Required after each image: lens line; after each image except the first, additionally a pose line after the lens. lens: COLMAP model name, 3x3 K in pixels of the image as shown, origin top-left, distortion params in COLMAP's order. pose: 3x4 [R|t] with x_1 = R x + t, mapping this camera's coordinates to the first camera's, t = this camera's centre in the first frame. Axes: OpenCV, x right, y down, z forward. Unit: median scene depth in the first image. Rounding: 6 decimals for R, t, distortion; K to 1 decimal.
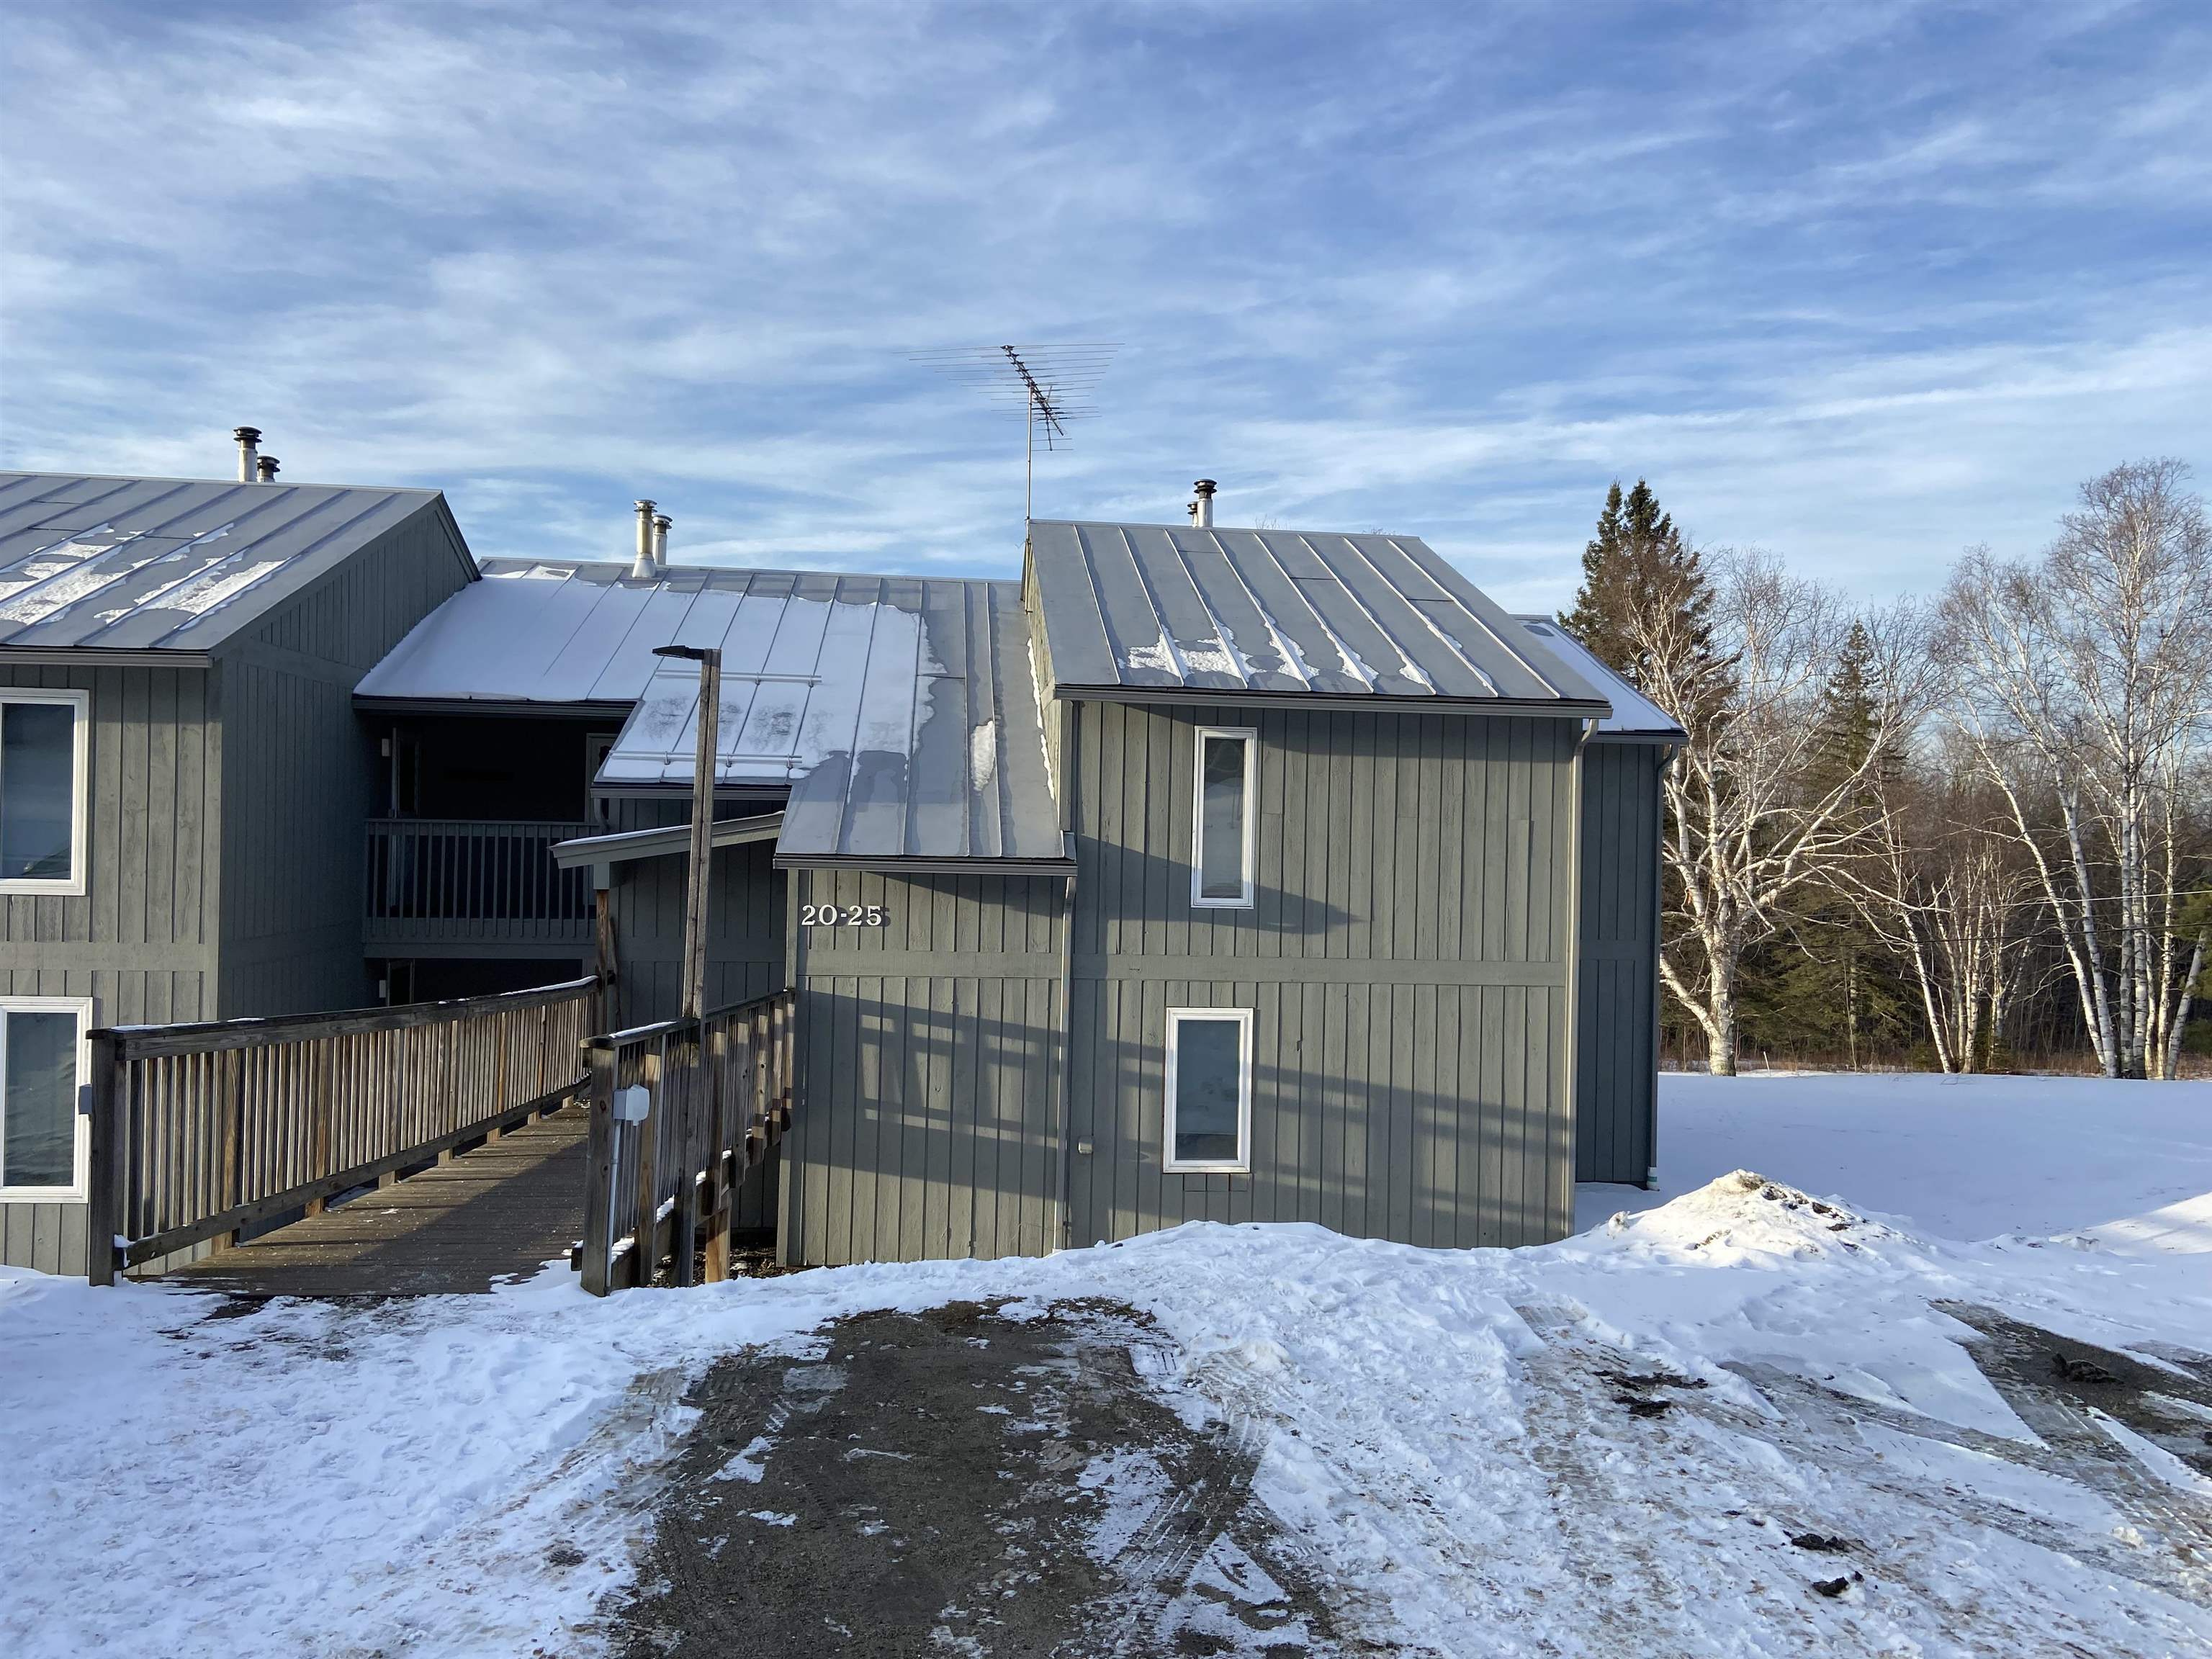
lens RADIAL K [[1666.5, 0, 1146.6], [0, 1666.5, 871.6], [0, 0, 1]] dist [0.098207, -0.105262]
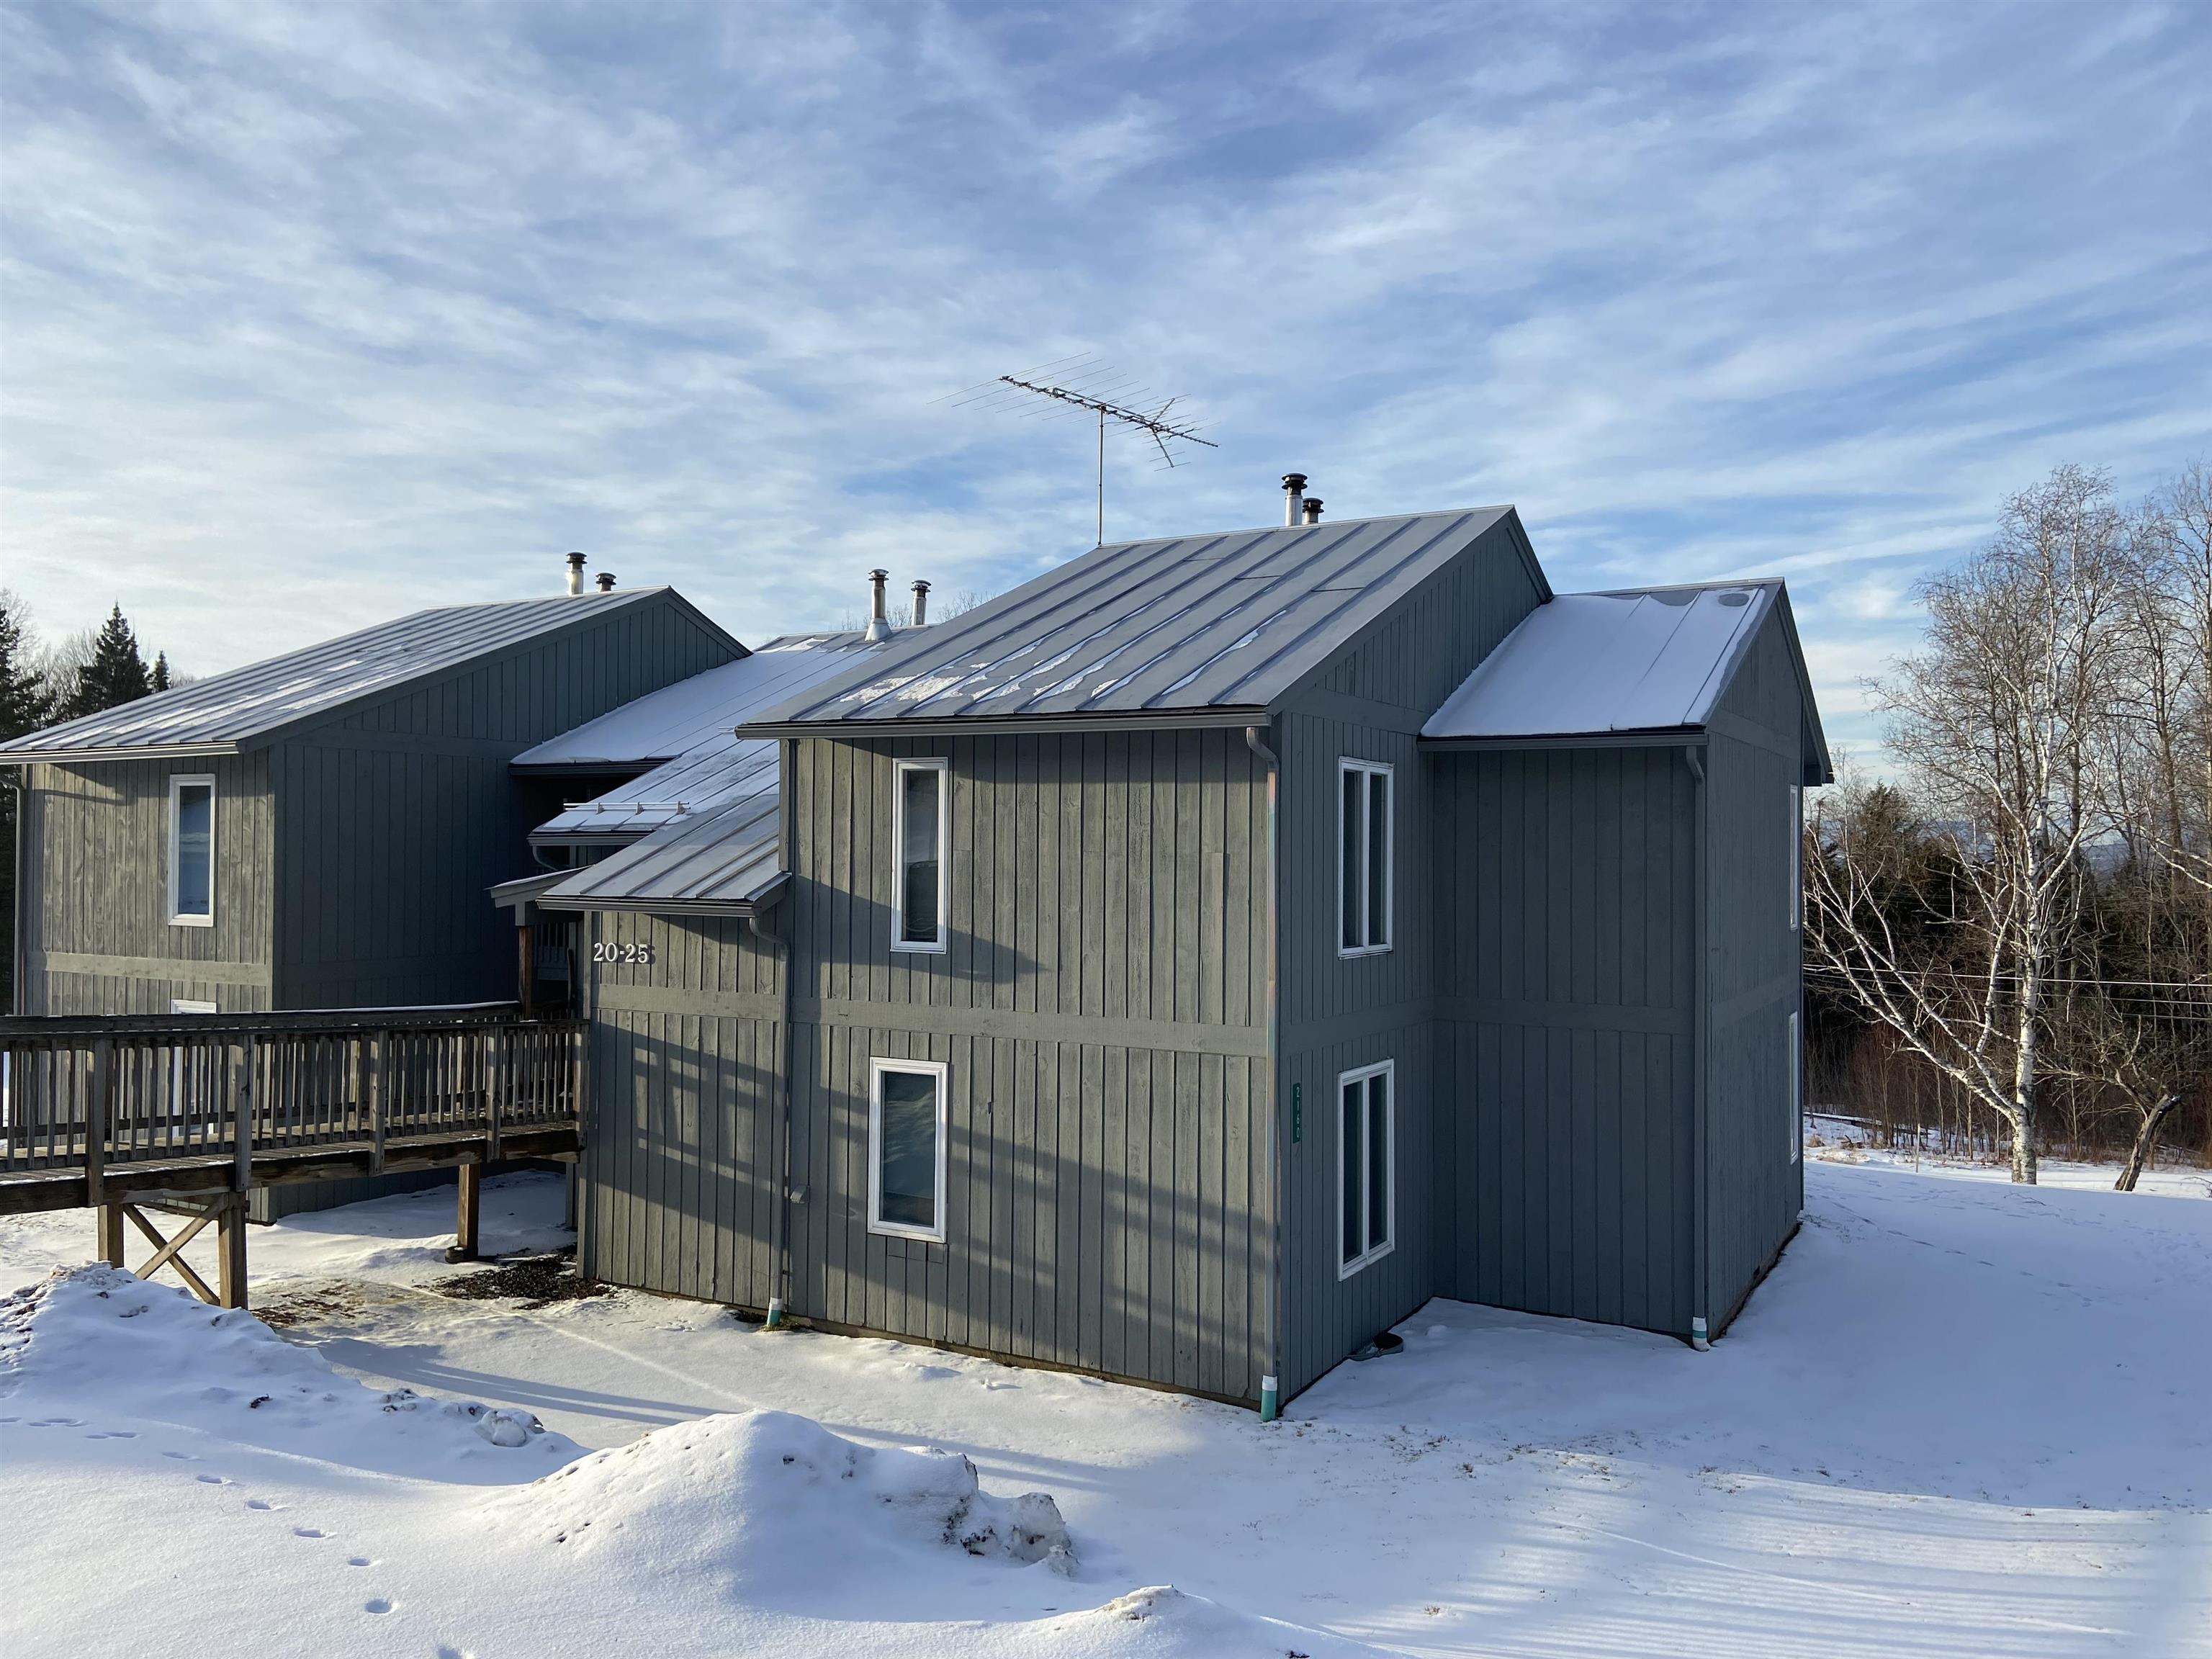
lens RADIAL K [[1666.5, 0, 1114.8], [0, 1666.5, 836.2], [0, 0, 1]] dist [0.098207, -0.105262]
pose [[0.807385, -0.020444, -0.589670, 0.575766], [-0.002819, 0.999254, -0.038505, -0.006174], [0.590018, 0.032751, 0.806726, 0.260459]]
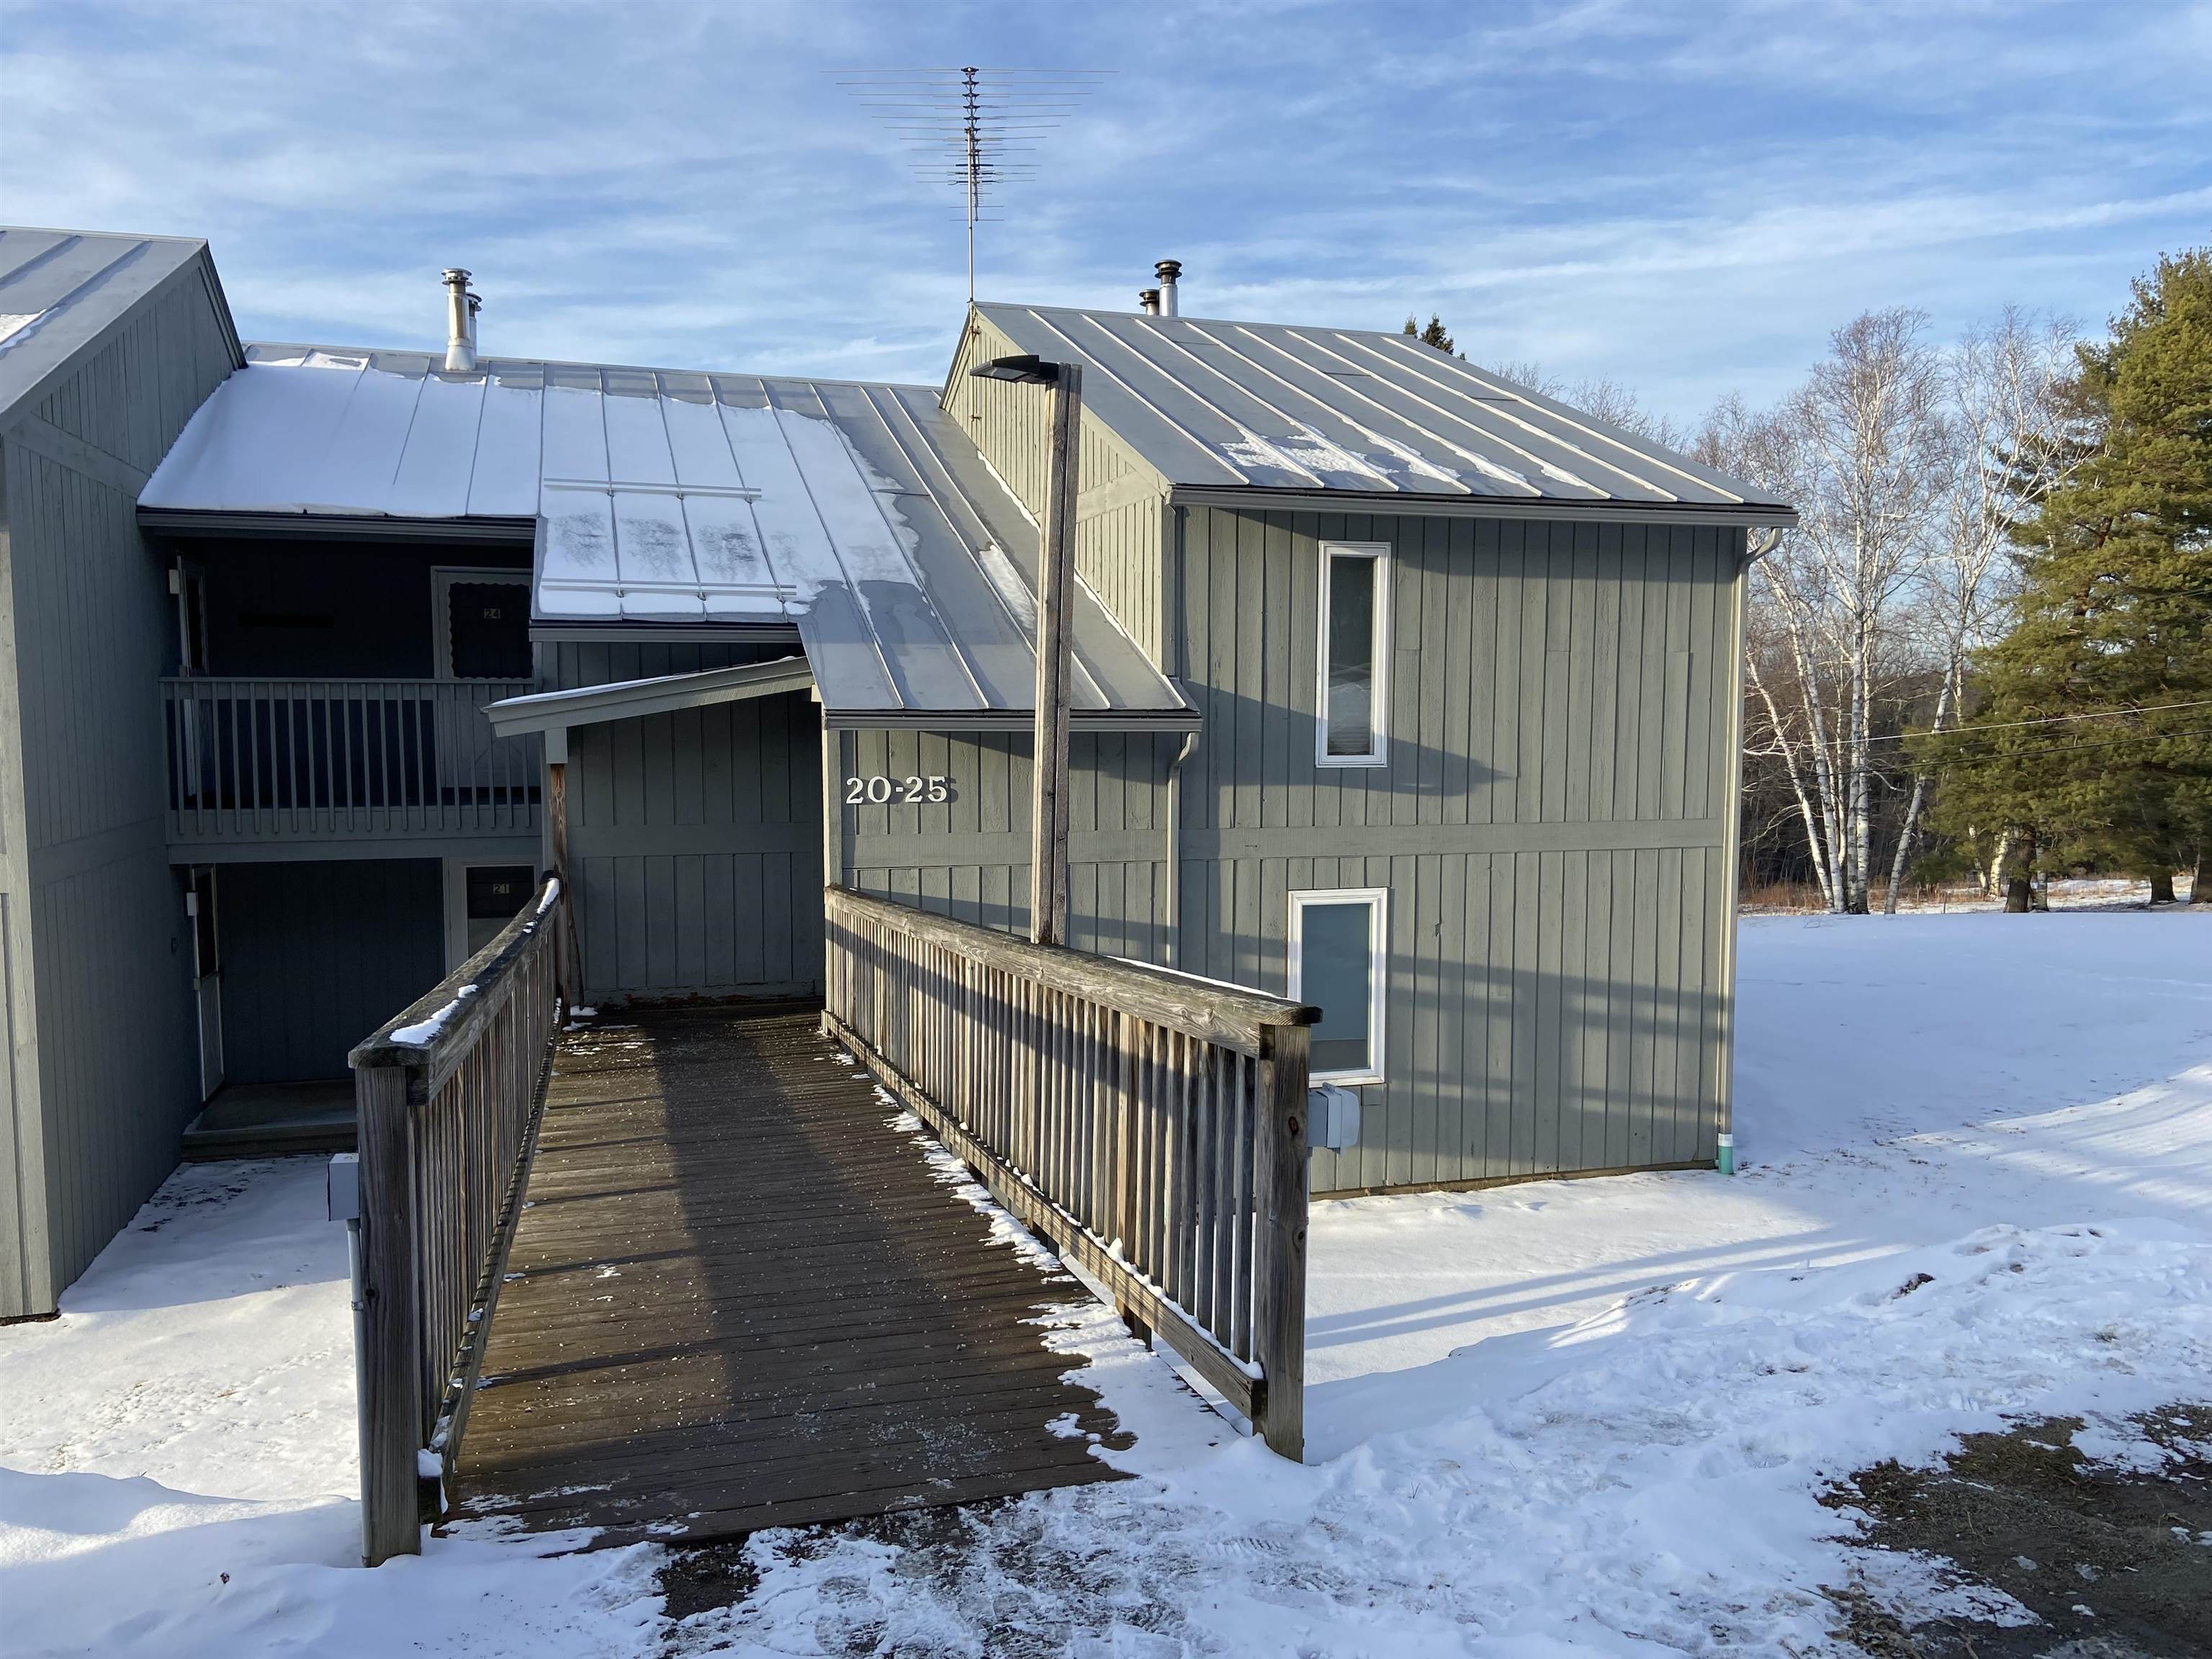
lens RADIAL K [[1666.5, 0, 1136.6], [0, 1666.5, 865.6], [0, 0, 1]] dist [0.098207, -0.105262]
pose [[0.982376, -0.038373, 0.182936, -0.176588], [0.024612, 0.996734, 0.076910, 0.003817], [-0.185289, -0.071052, 0.980112, 0.178257]]
